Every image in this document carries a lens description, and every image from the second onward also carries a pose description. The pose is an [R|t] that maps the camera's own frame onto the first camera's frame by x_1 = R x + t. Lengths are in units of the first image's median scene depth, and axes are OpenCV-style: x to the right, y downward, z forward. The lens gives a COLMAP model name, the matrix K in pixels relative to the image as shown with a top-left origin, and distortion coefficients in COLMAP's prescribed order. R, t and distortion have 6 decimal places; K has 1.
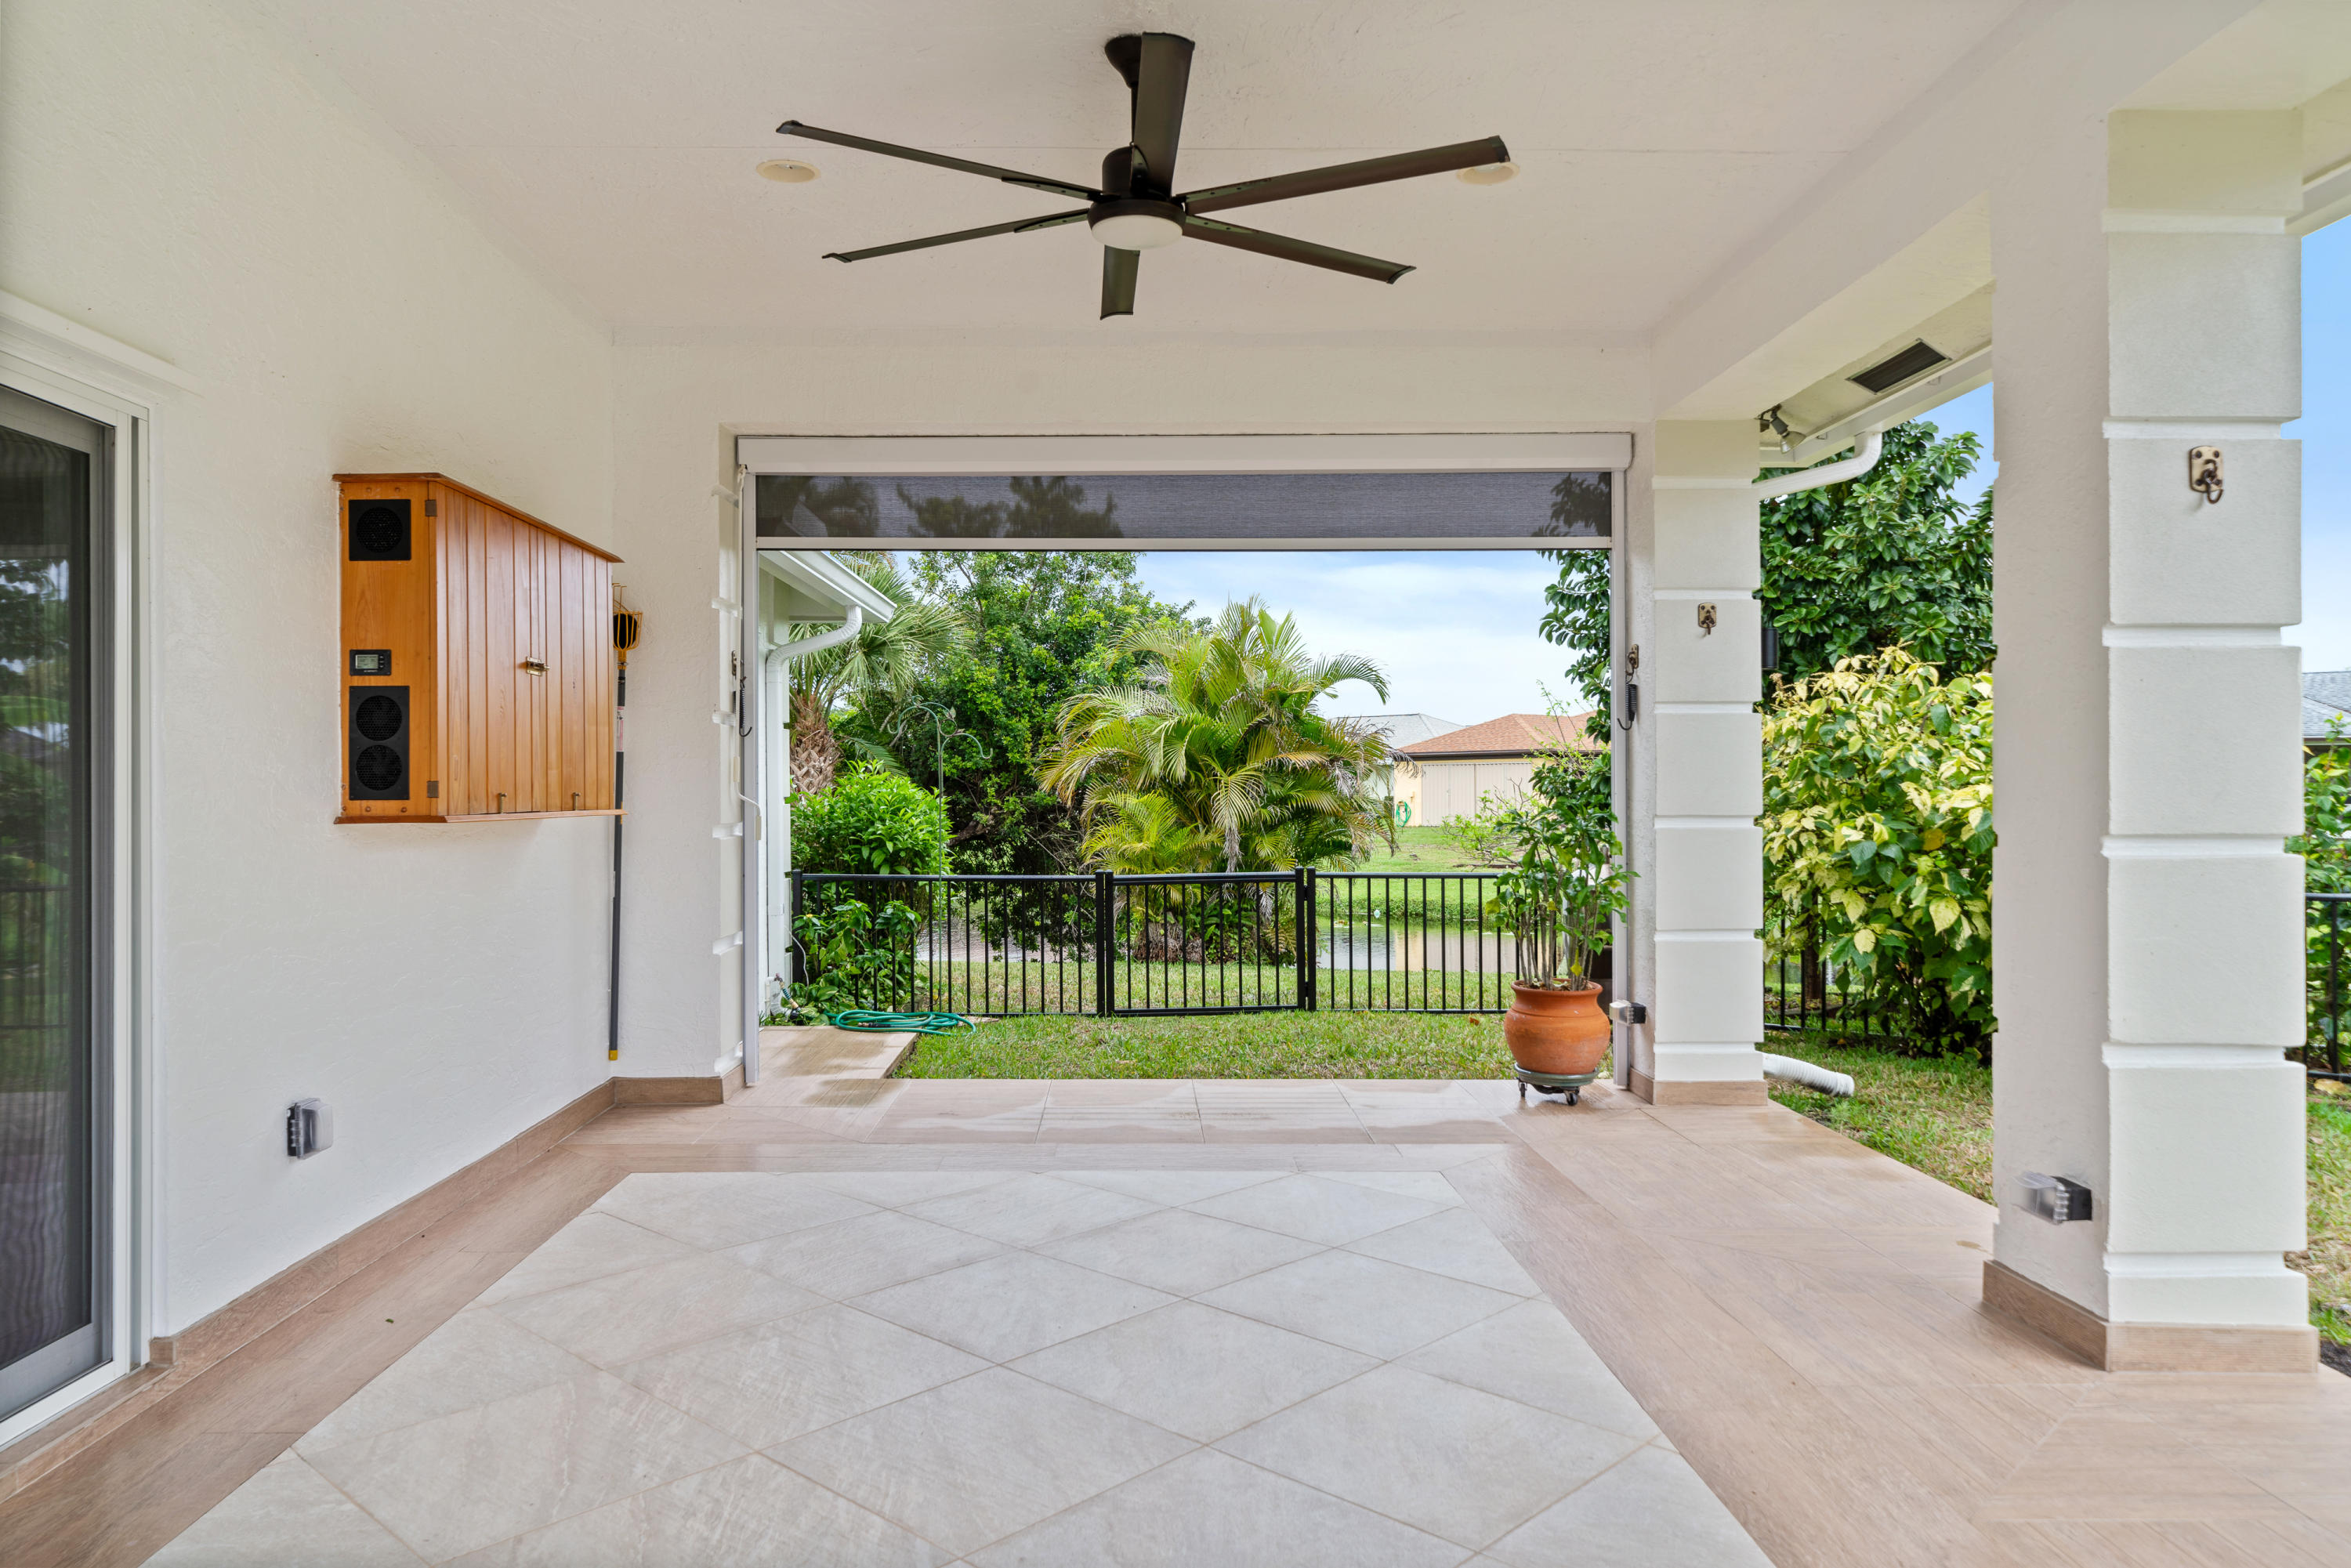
lens RADIAL K [[1595.1, 0, 1161.6], [0, 1595.1, 784.7], [0, 0, 1]] dist [0.001367, 0.000765]
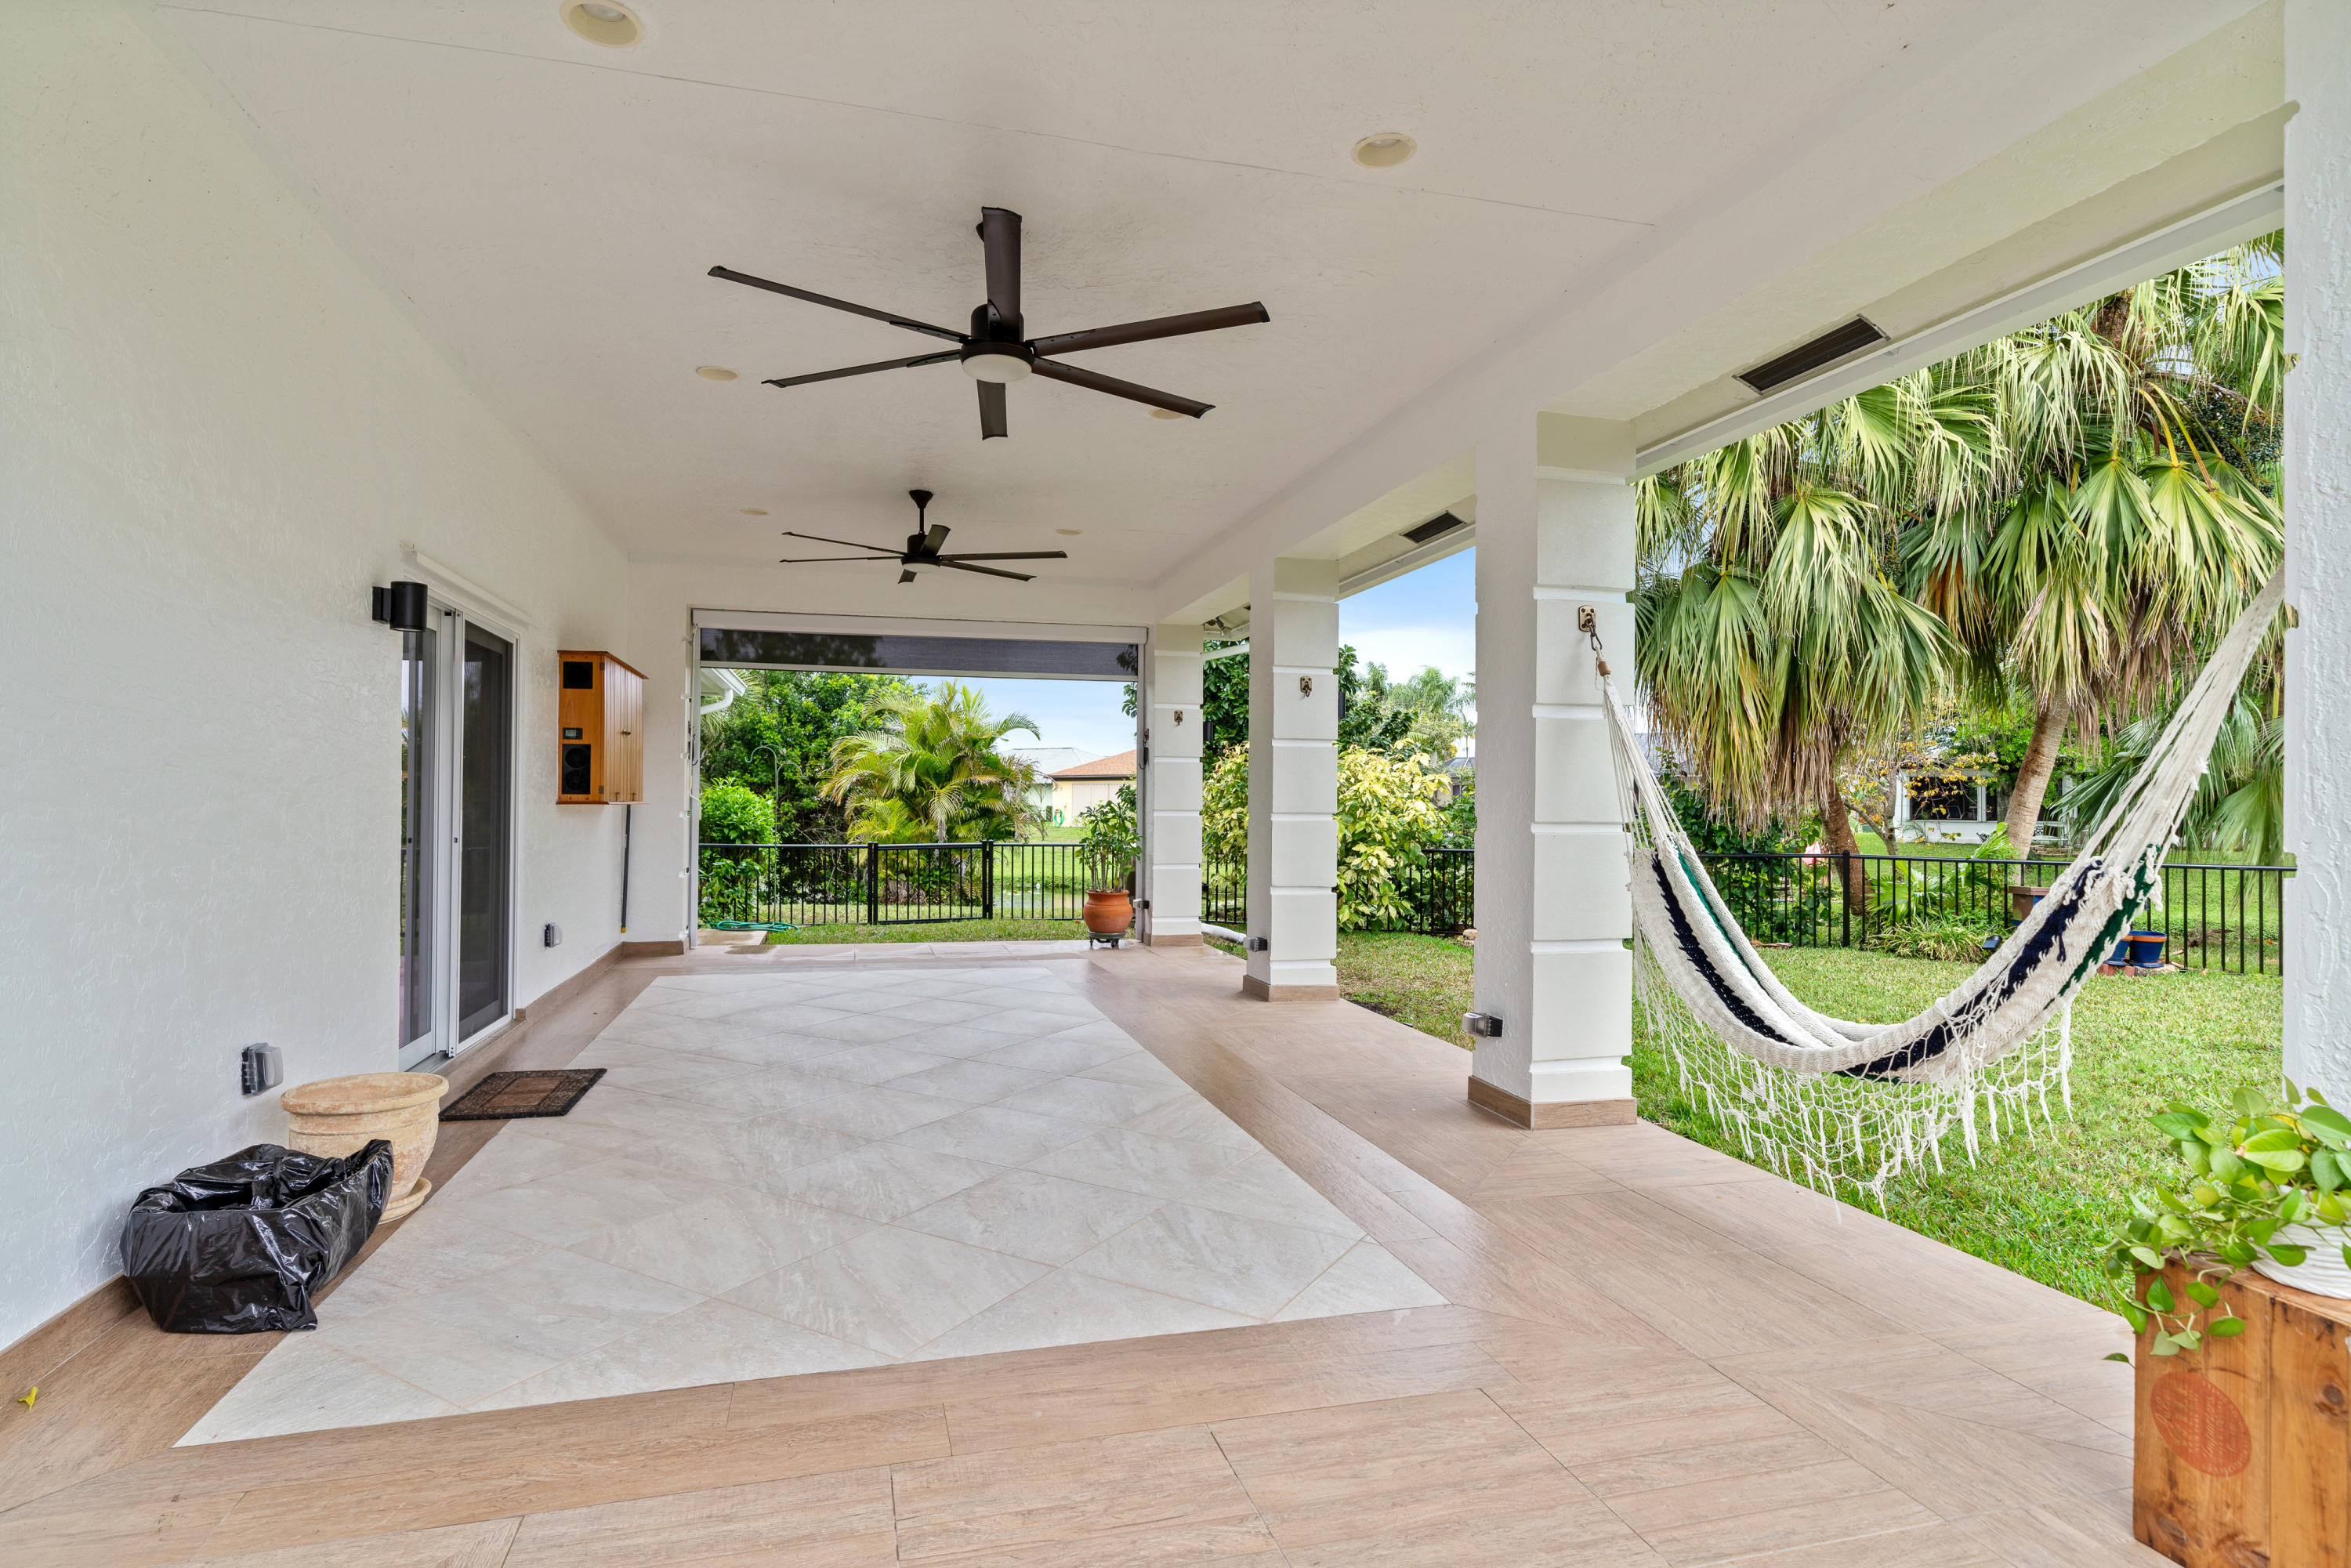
lens RADIAL K [[1187.7, 0, 1149.0], [0, 1187.7, 787.4], [0, 0, 1]] dist [-0.000239, 0.000208]
pose [[0.974820, 0.012112, 0.222665, -0.024551], [-0.010287, 0.999903, -0.009355, 0.002451], [-0.222757, 0.006828, 0.974850, -0.277476]]
